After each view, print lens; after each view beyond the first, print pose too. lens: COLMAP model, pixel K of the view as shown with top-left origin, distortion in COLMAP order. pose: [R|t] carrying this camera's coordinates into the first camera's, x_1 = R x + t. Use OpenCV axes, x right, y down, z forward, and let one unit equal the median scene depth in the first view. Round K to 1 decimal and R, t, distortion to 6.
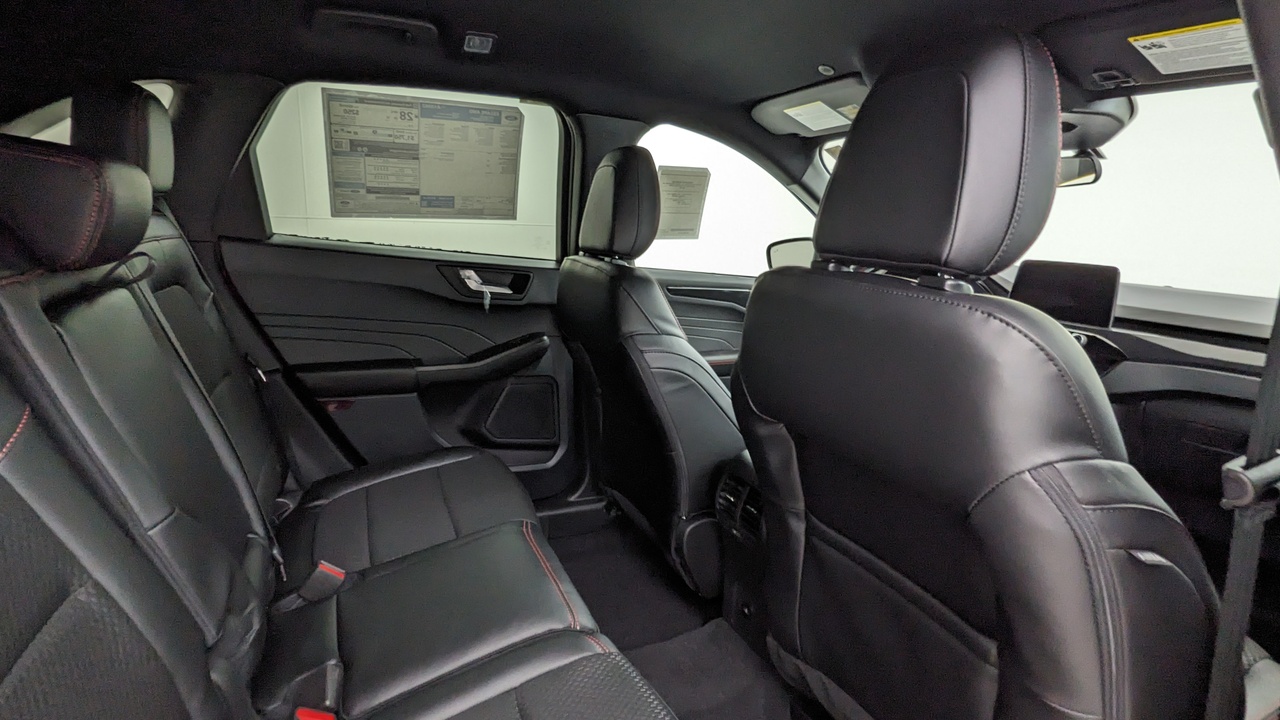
lens RADIAL K [[596.7, 0, 636.0], [0, 596.7, 361.6], [0, 0, 1]] dist [-0.005962, -0.000653]
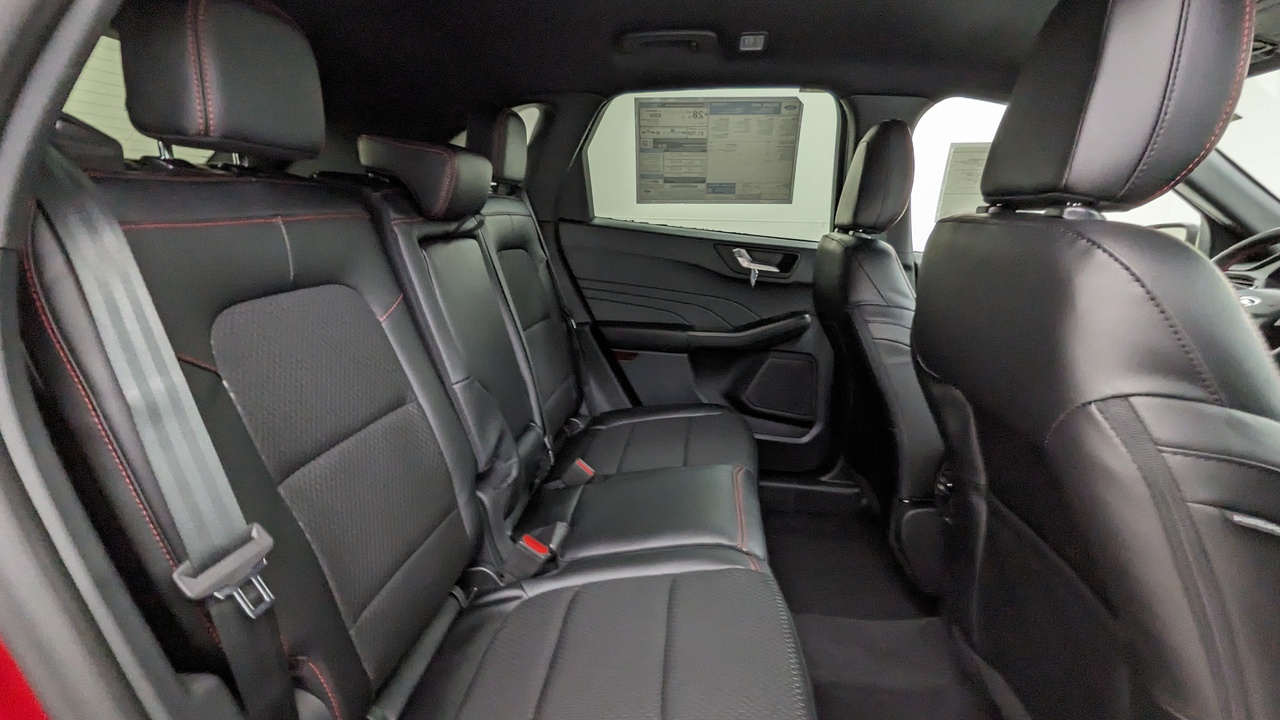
lens RADIAL K [[596.7, 0, 650.1], [0, 596.7, 359.3], [0, 0, 1]] dist [-0.005962, -0.000653]
pose [[0.858736, 0.100533, -0.502460, 0.181677], [-0.107031, 0.994127, 0.015984, 0.061277], [0.501116, 0.040052, 0.864453, -0.045733]]
